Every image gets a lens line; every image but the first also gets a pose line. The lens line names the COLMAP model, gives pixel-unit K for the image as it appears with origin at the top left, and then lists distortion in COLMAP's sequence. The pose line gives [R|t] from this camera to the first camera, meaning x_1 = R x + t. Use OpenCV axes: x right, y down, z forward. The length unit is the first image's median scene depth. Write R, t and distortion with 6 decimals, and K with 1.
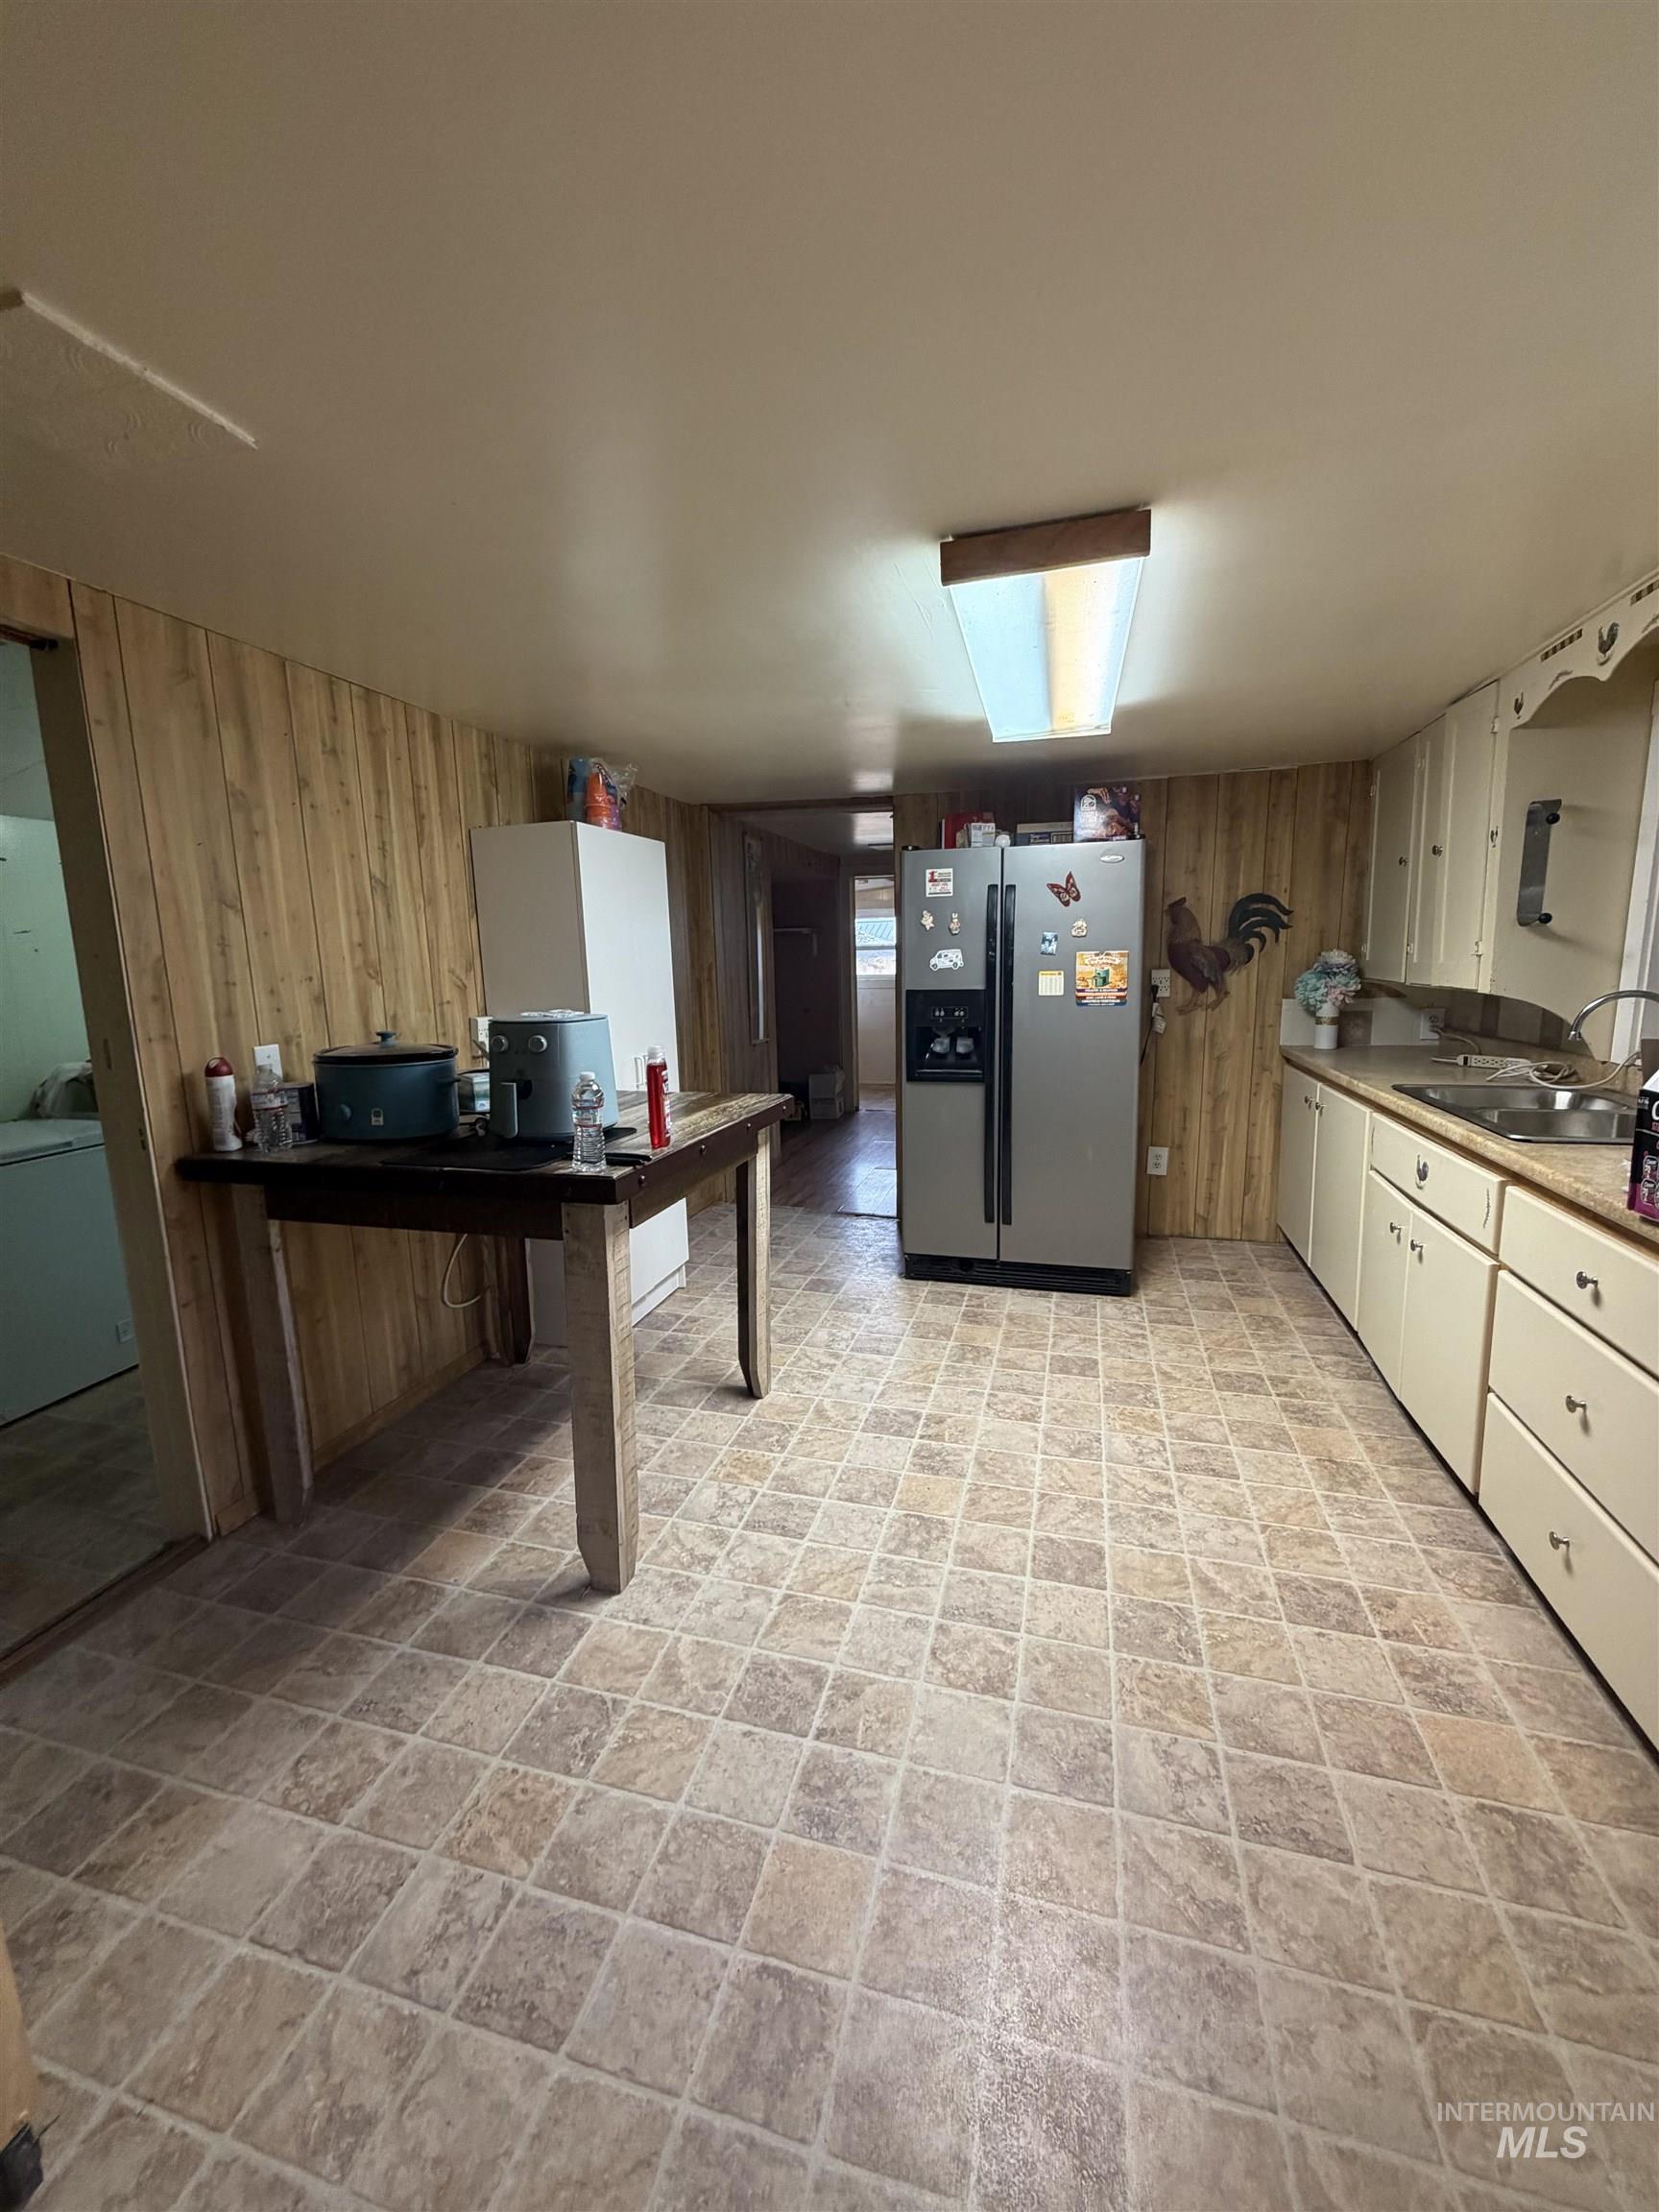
lens RADIAL K [[878.7, 0, 829.5], [0, 878.7, 1097.0], [0, 0, 1]] dist [0.000555, -0.000099]
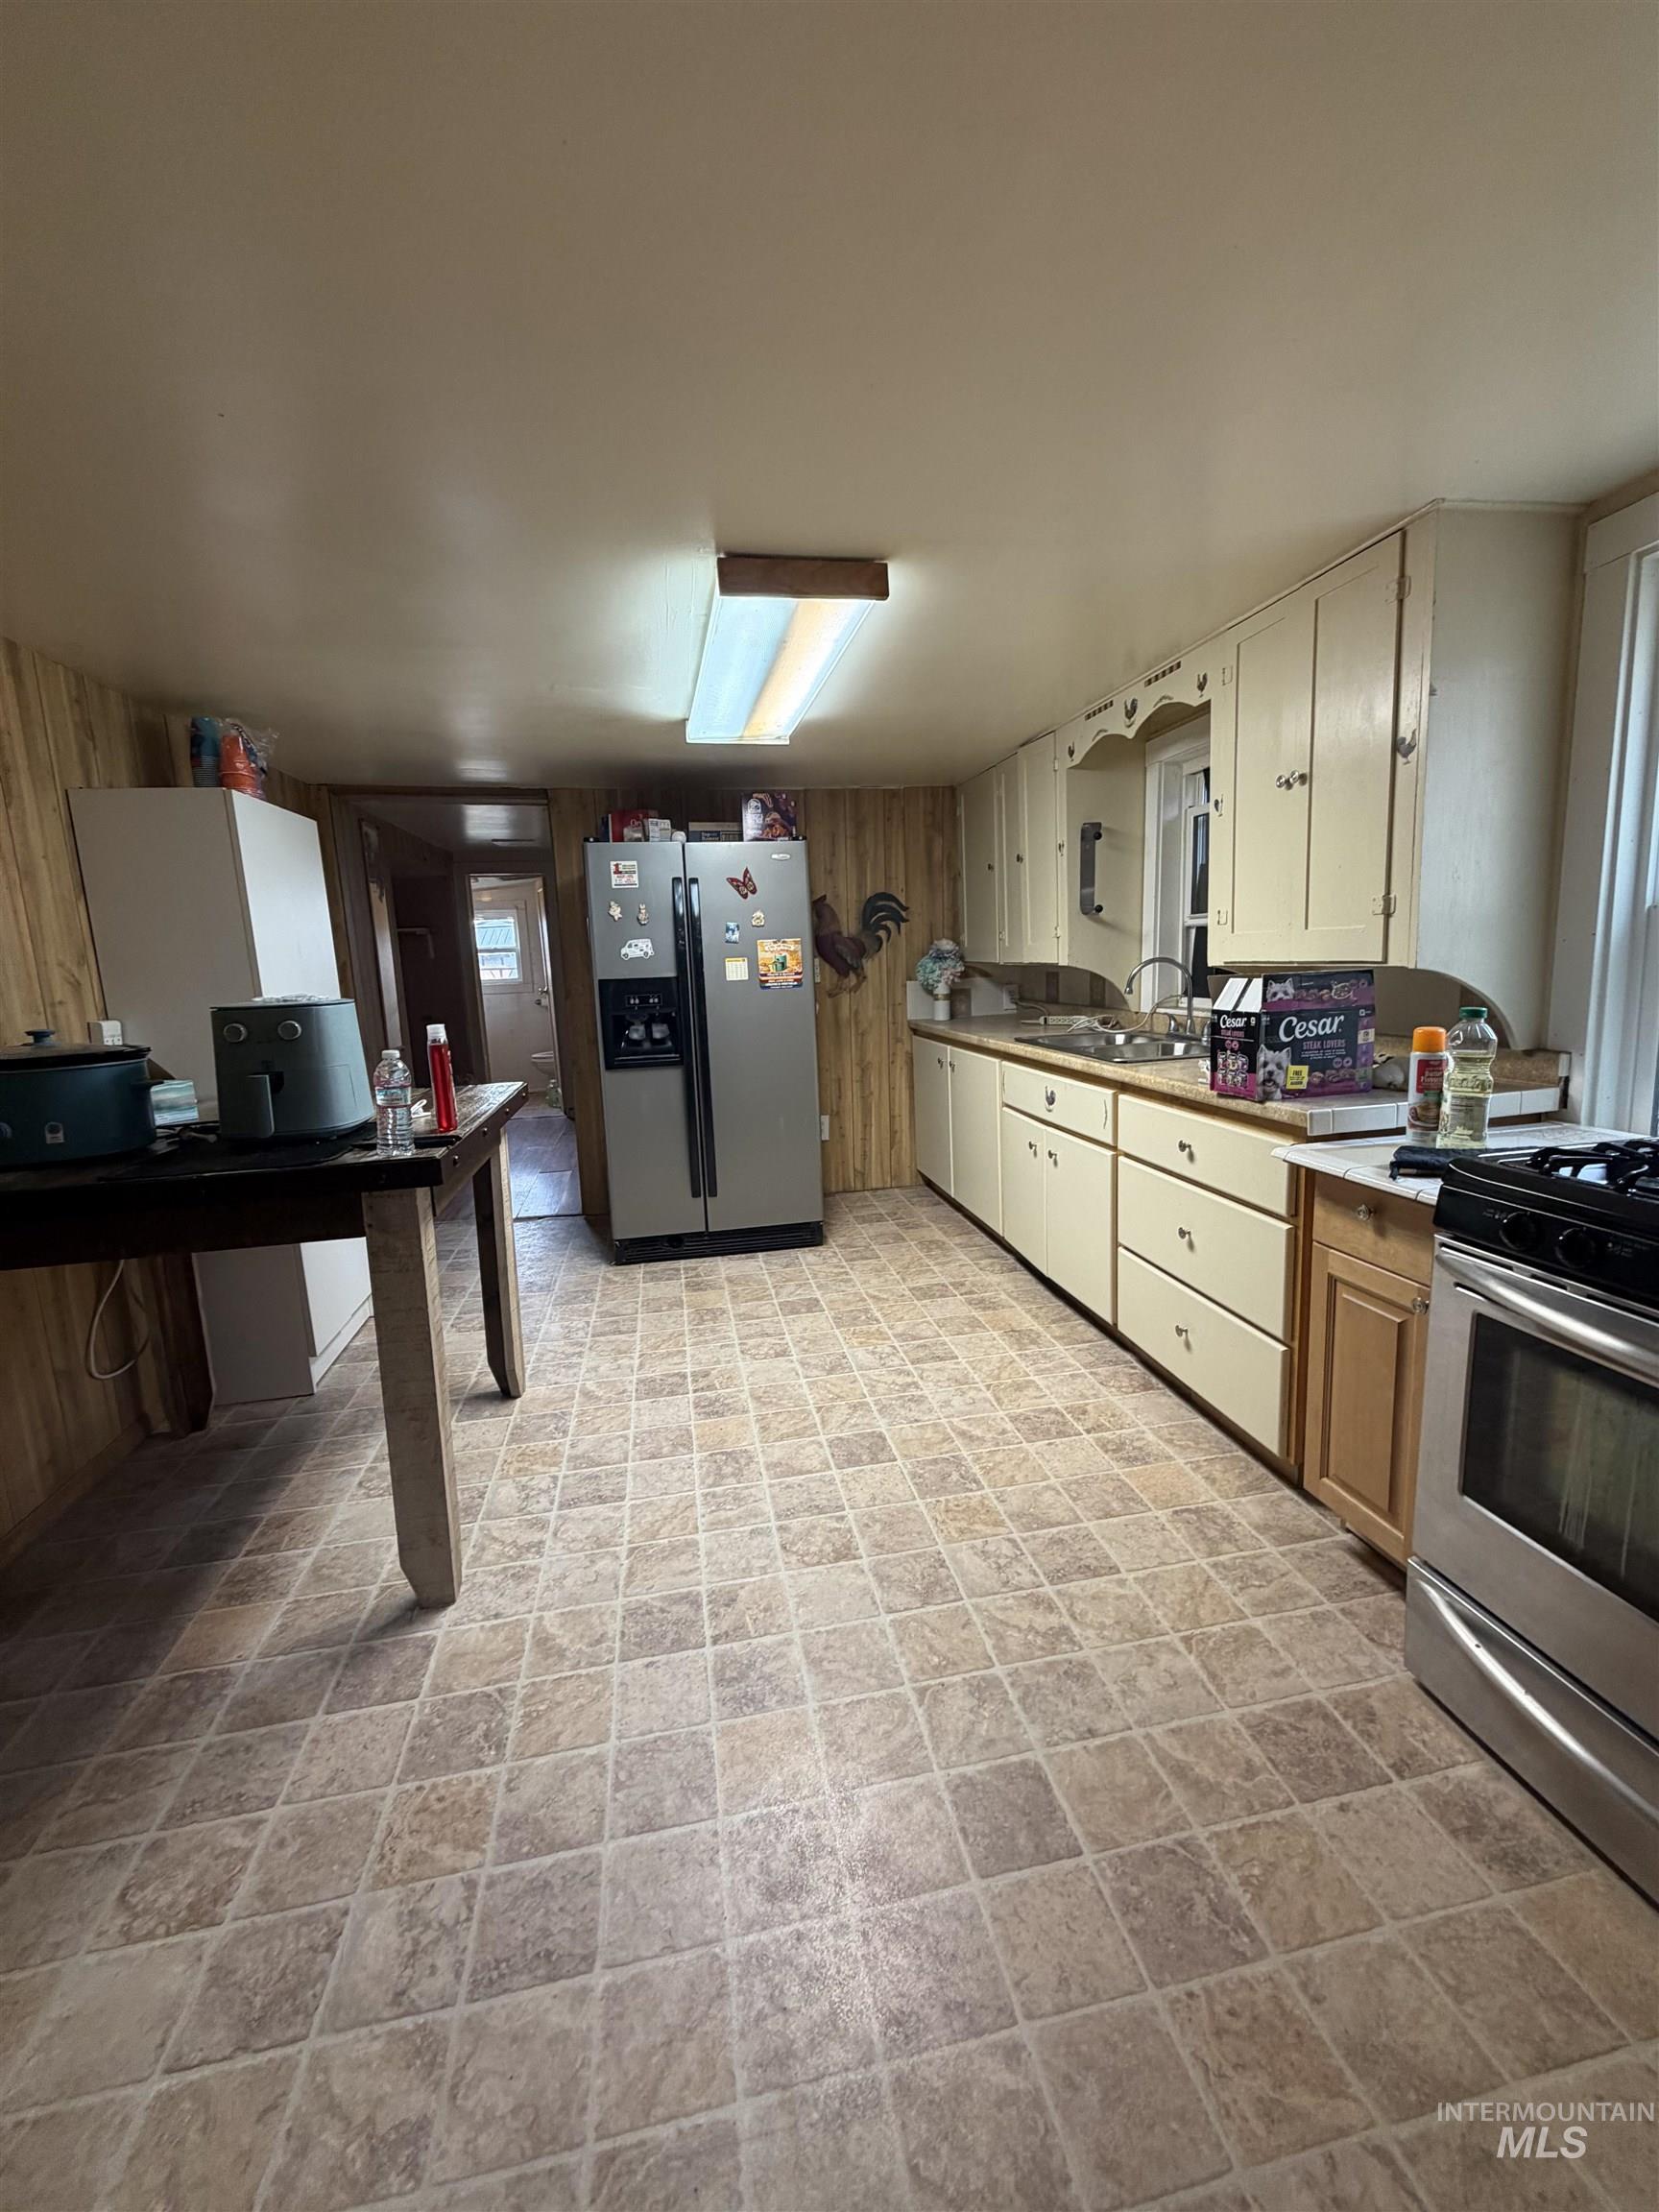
lens RADIAL K [[878.7, 0, 828.2], [0, 878.7, 1096.9], [0, 0, 1]] dist [0.000555, -0.000099]
pose [[0.893243, -0.084542, 0.441554, -0.213256], [0.088978, 0.995976, 0.010697, 0.040807], [-0.440682, 0.029734, 0.897171, -0.036607]]
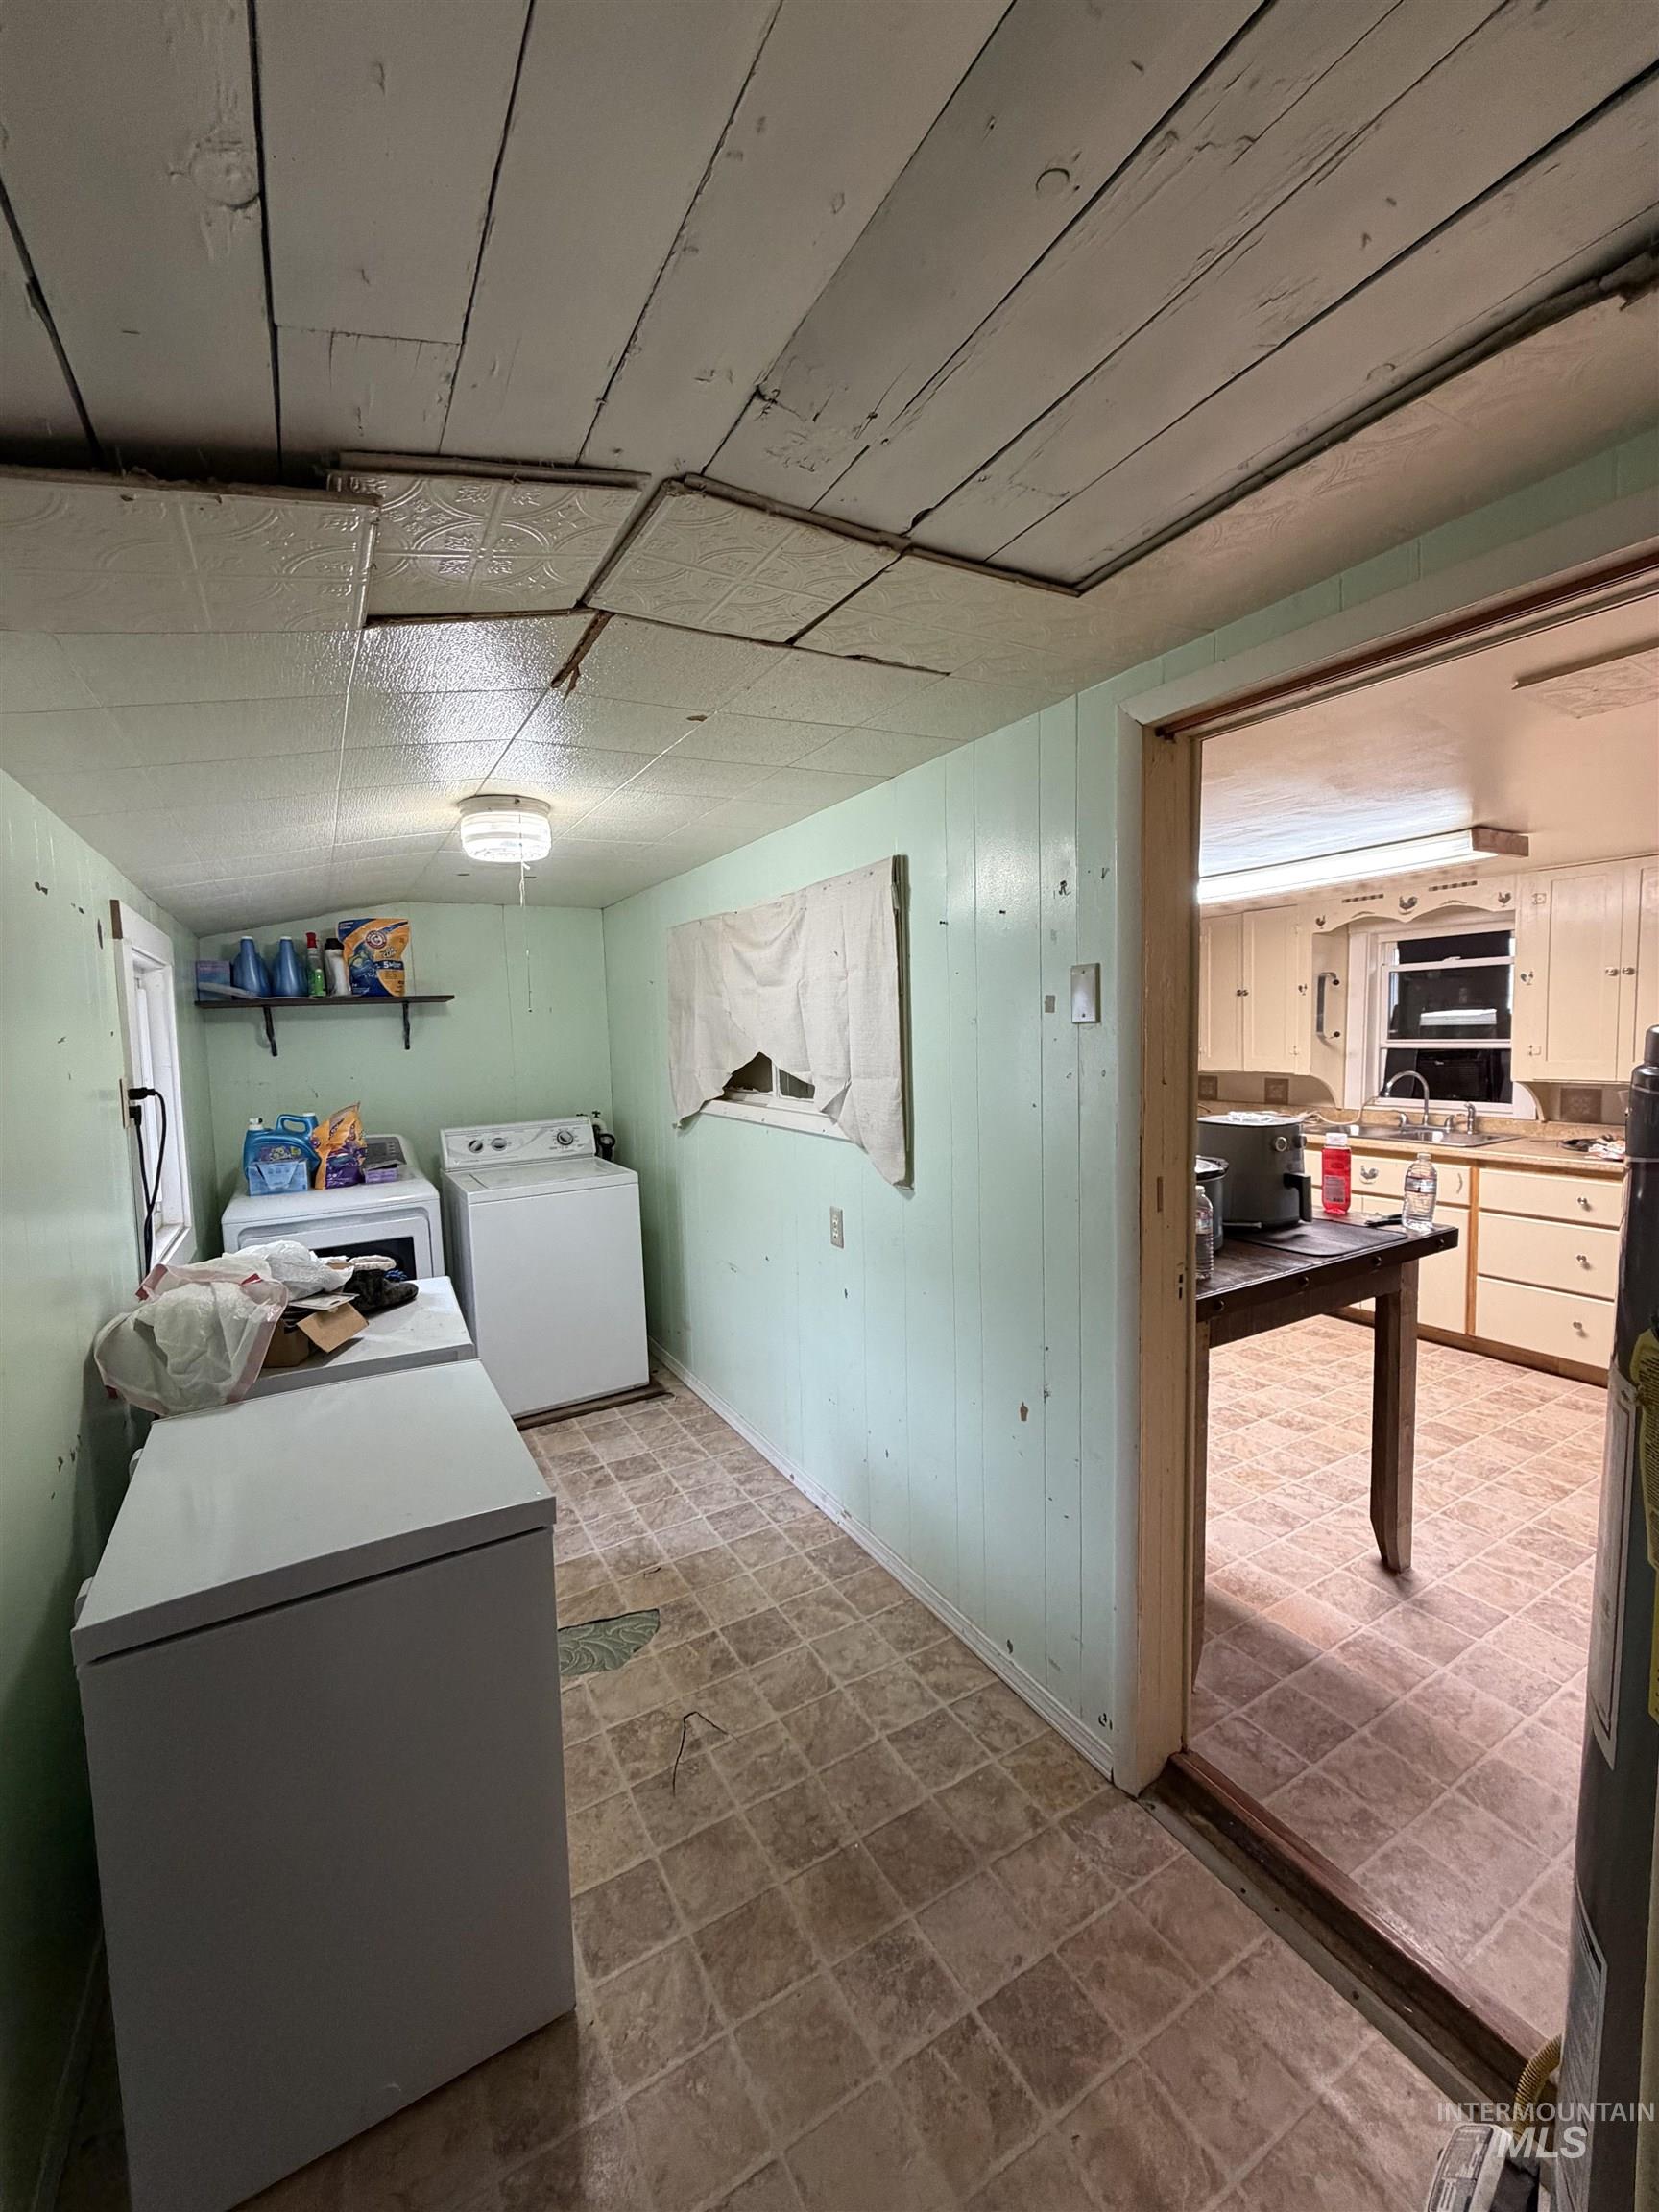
lens RADIAL K [[878.7, 0, 828.0], [0, 878.7, 1101.6], [0, 0, 1]] dist [0.000555, -0.000099]
pose [[0.693842, -0.052826, 0.718187, -1.440146], [0.121538, 0.991590, -0.044482, -0.122097], [-0.709797, 0.118151, 0.694427, 0.541206]]
